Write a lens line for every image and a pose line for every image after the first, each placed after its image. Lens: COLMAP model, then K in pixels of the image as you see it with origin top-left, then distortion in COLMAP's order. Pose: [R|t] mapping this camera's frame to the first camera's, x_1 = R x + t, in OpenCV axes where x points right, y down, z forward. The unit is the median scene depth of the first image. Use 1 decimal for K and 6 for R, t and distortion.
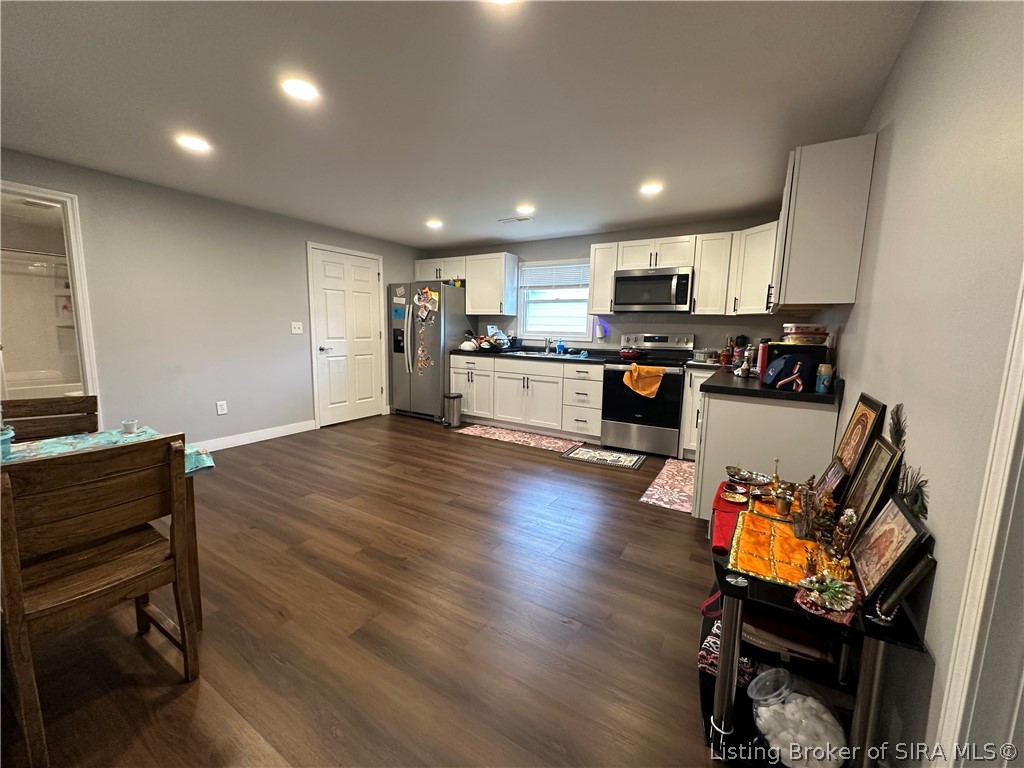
lens RADIAL K [[409.2, 0, 514.6], [0, 409.2, 384.6], [0, 0, 1]] dist [0.000630, 0.000306]
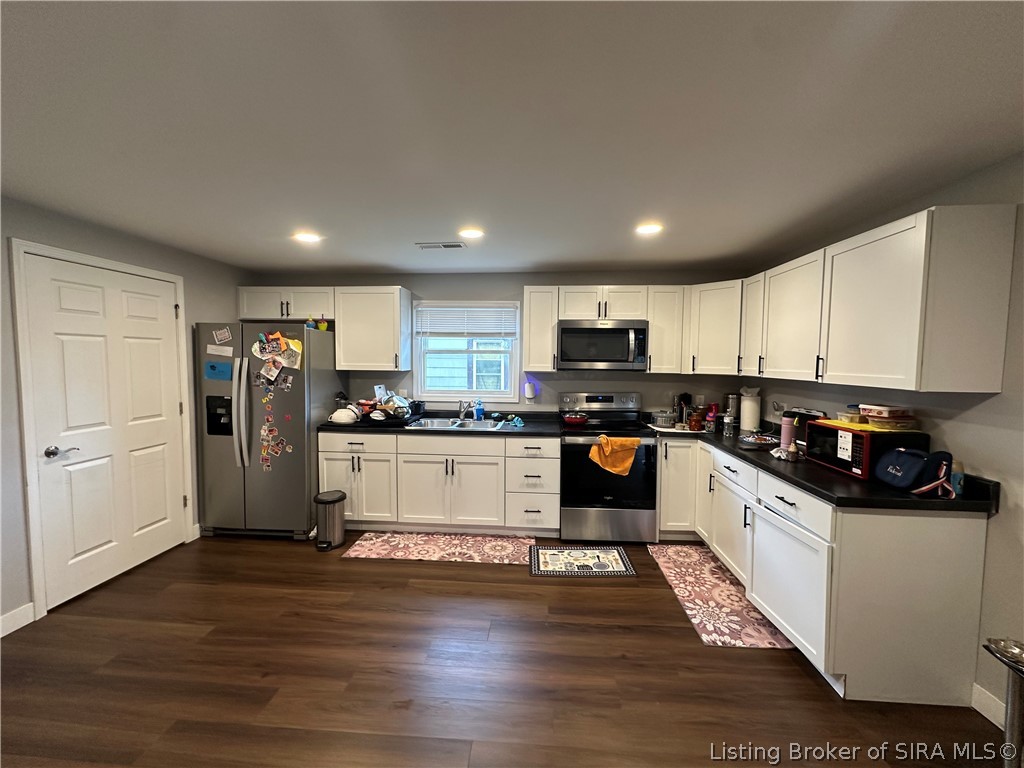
lens RADIAL K [[409.2, 0, 510.2], [0, 409.2, 383.7], [0, 0, 1]] dist [0.000630, 0.000306]
pose [[0.887424, -0.040304, 0.459188, -0.204102], [0.072312, 0.996008, -0.052327, -0.105763], [-0.455246, 0.079641, 0.886797, 0.300162]]
